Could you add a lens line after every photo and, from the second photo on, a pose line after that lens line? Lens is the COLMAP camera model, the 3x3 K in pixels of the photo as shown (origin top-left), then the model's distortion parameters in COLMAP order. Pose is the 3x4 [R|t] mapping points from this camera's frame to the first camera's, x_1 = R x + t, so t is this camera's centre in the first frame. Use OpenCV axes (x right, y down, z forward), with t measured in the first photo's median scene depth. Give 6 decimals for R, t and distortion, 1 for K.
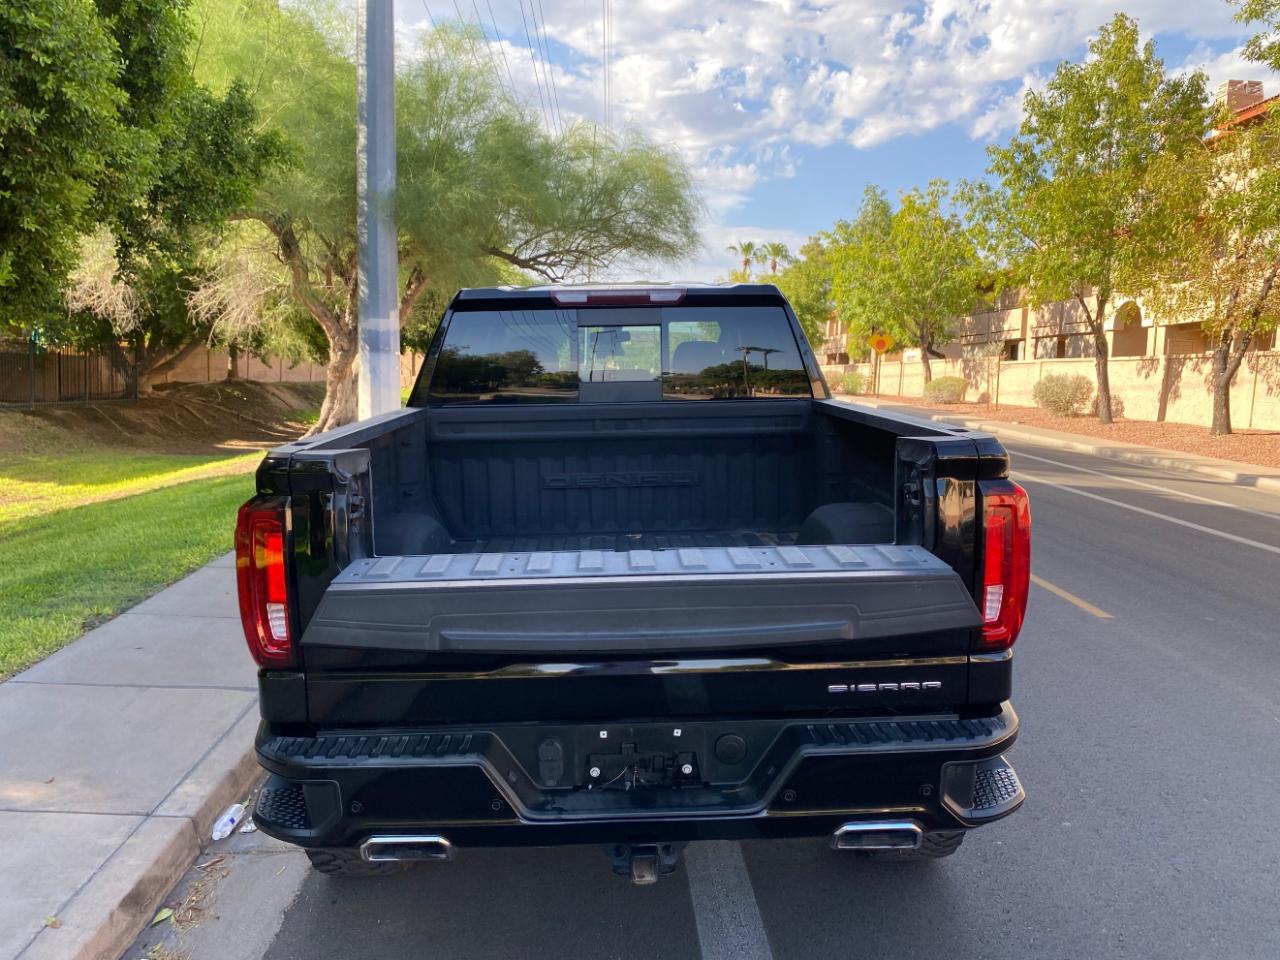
lens RADIAL K [[980.6, 0, 628.9], [0, 980.6, 473.3], [0, 0, 1]] dist [0.021721, -0.015218]
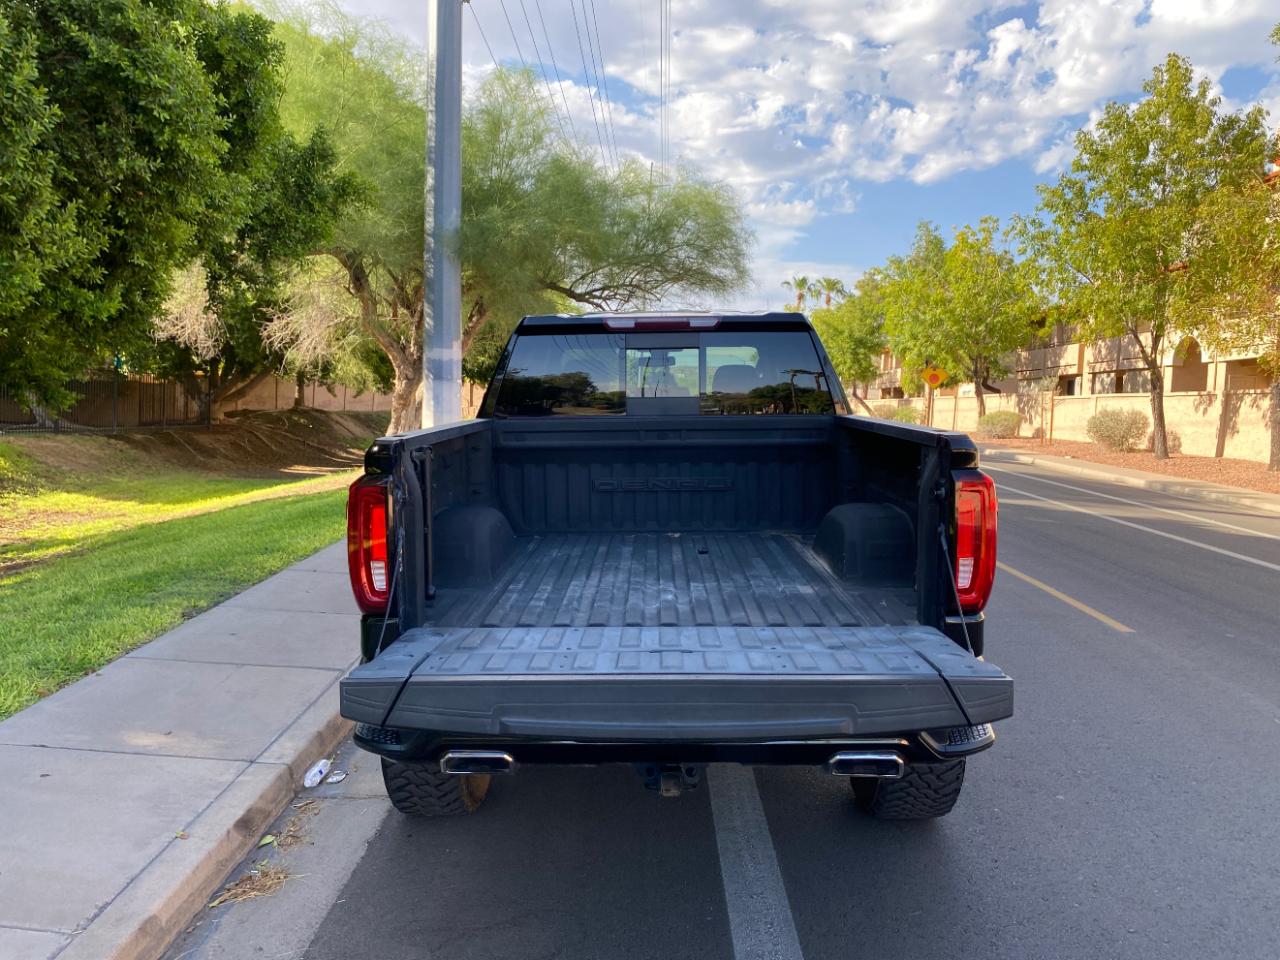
lens RADIAL K [[980.6, 0, 628.5], [0, 980.6, 473.9], [0, 0, 1]] dist [0.021721, -0.015218]
pose [[0.998454, 0.012400, -0.054177, 0.003732], [-0.014195, 0.999359, -0.032873, 0.008812], [0.053735, 0.033591, 0.997990, -0.034728]]
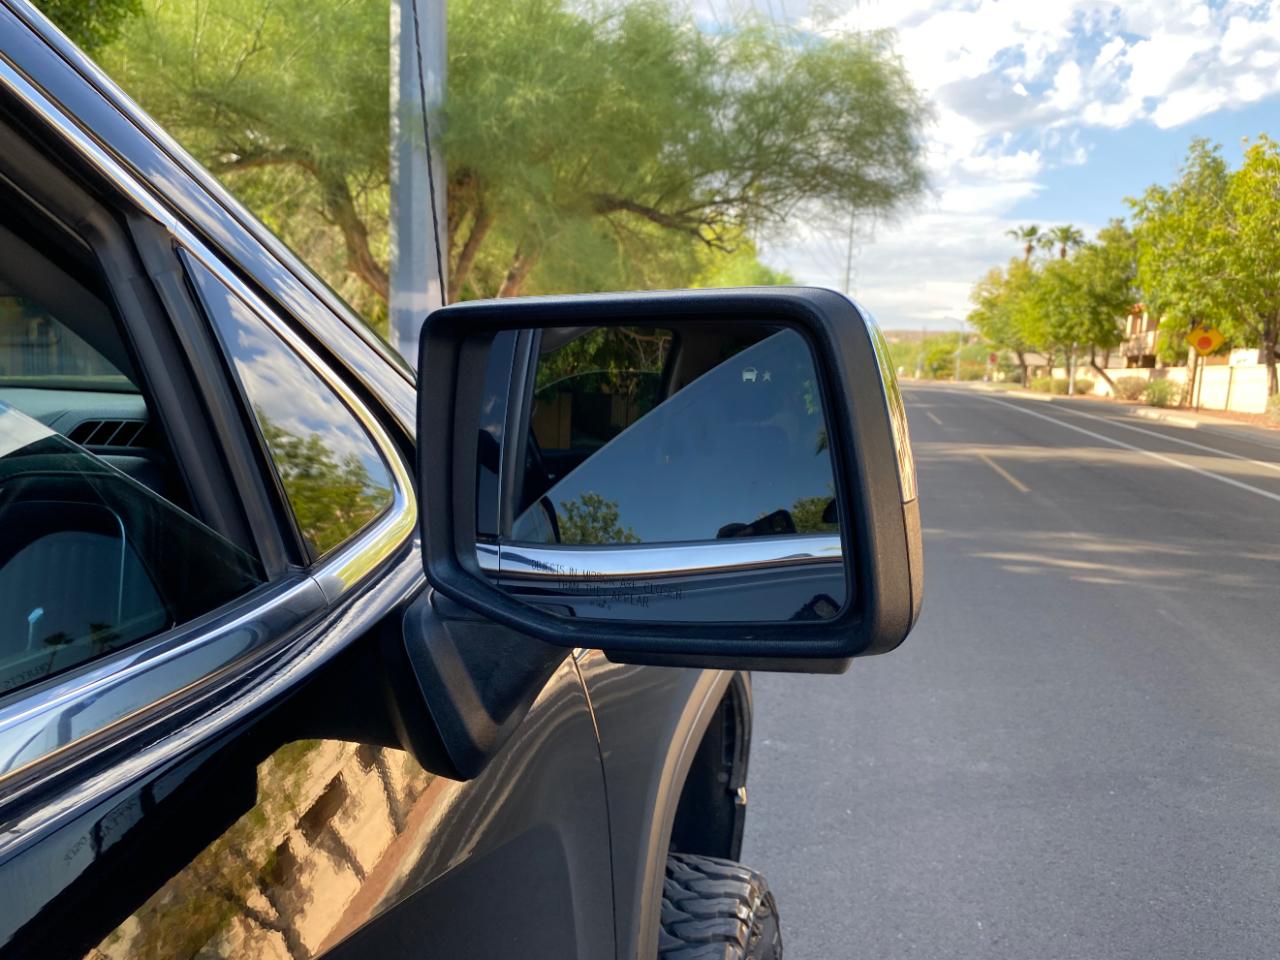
lens RADIAL K [[980.6, 0, 626.9], [0, 980.6, 486.7], [0, 0, 1]] dist [0.021721, -0.015218]
pose [[0.964324, 0.041799, -0.261405, 0.072982], [-0.038690, 0.999106, 0.017031, -0.038577], [0.261883, -0.006309, 0.965079, 0.369950]]
